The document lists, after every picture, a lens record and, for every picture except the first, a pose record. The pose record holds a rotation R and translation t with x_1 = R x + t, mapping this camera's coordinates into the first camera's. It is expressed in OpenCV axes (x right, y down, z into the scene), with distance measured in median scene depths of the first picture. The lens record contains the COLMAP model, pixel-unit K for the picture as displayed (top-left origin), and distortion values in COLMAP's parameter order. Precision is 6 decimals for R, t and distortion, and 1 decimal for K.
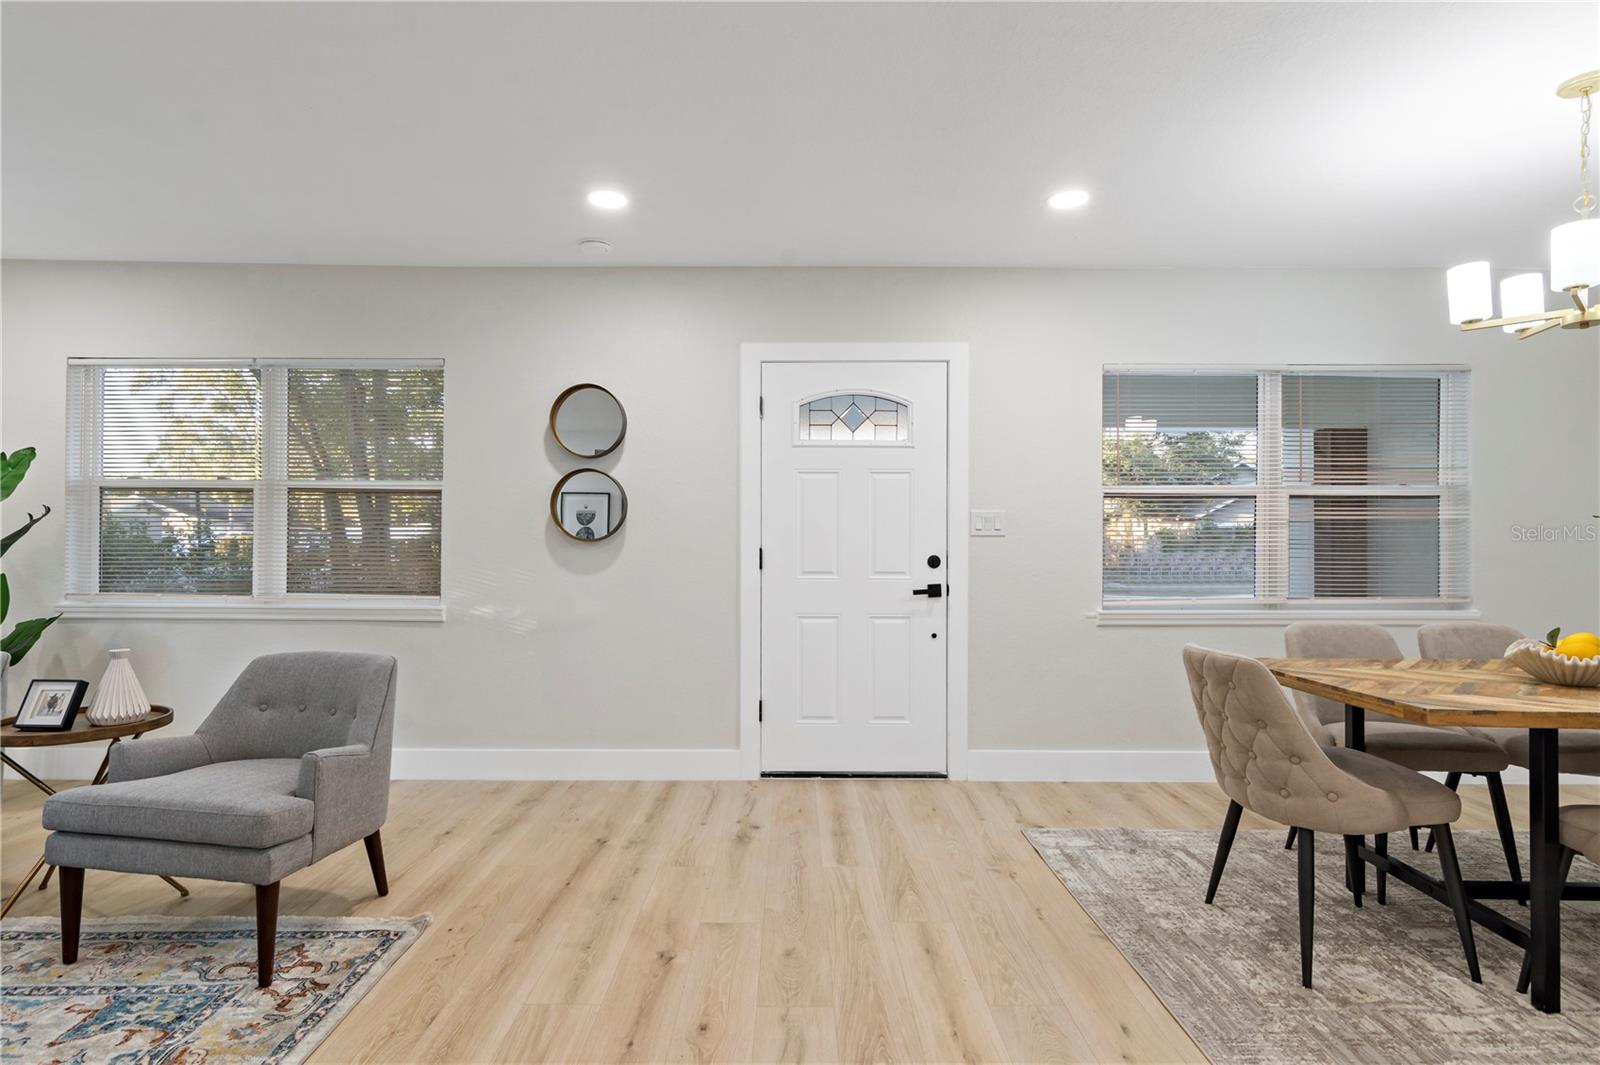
lens RADIAL K [[800.9, 0, 803.6], [0, 800.9, 528.5], [0, 0, 1]] dist [0.001807, 0.002439]
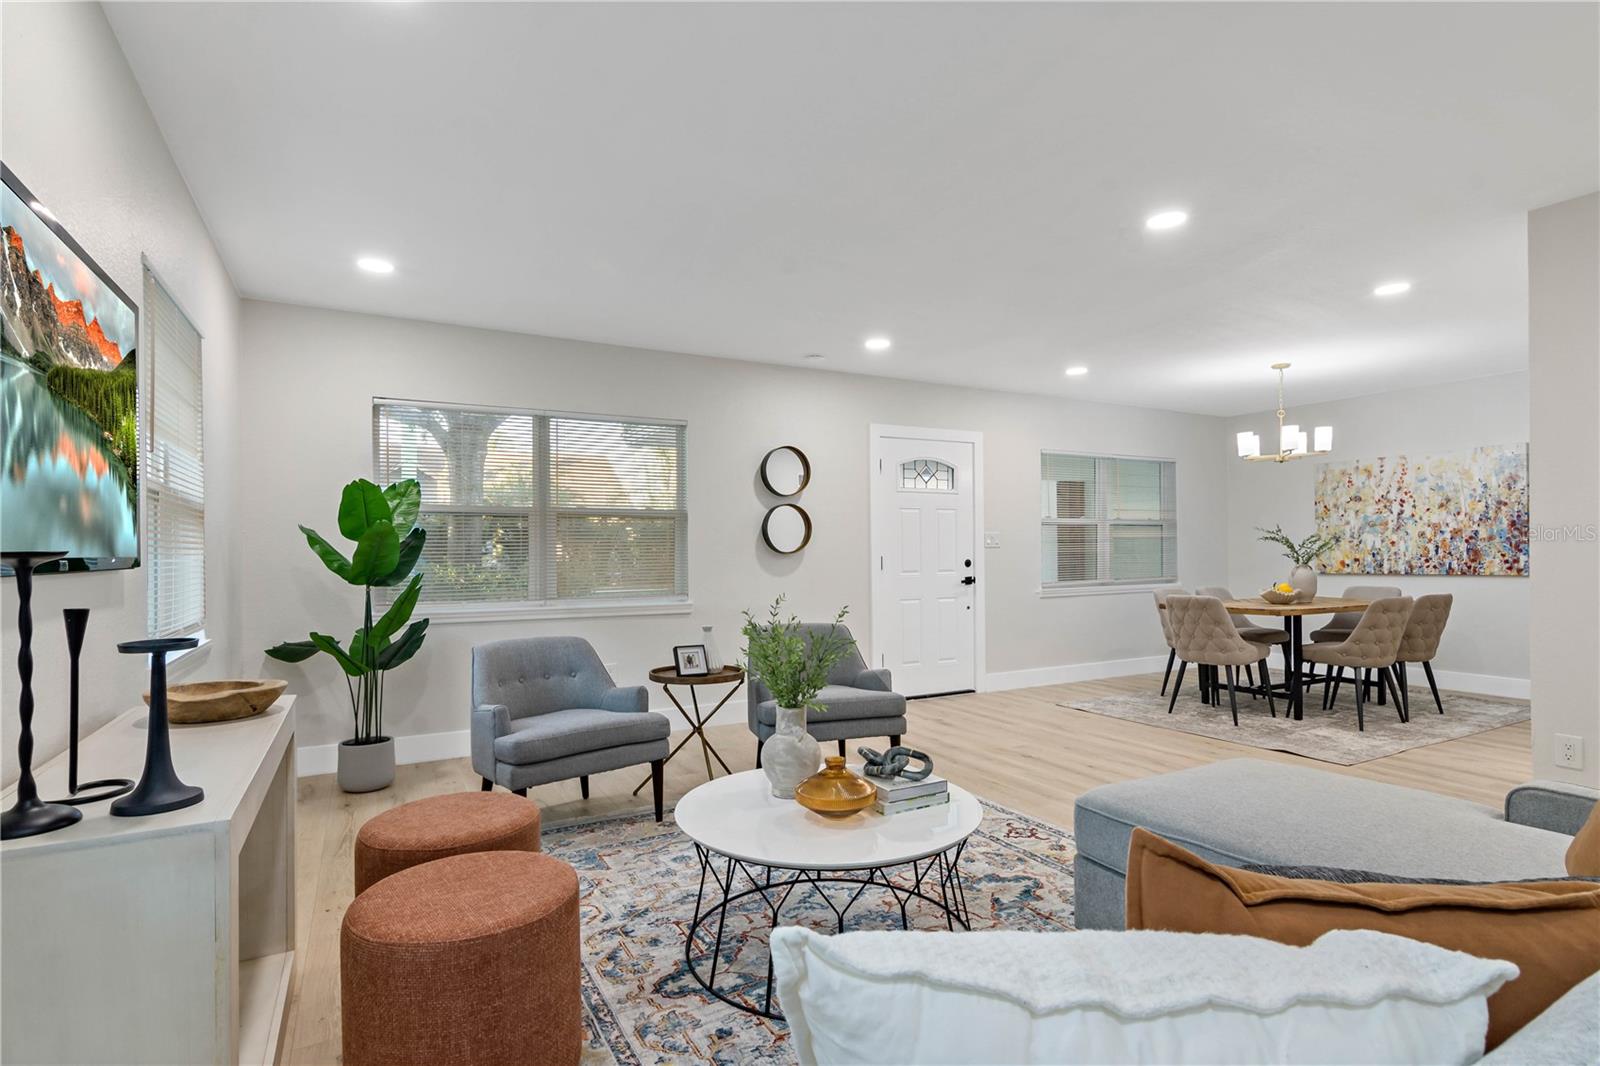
lens RADIAL K [[800.9, 0, 796.2], [0, 800.9, 539.0], [0, 0, 1]] dist [0.001807, 0.002439]
pose [[0.876861, -0.003187, 0.480734, -0.946680], [0.004010, 0.999992, -0.000684, -0.008934], [-0.480728, 0.002527, 0.876866, -0.284669]]
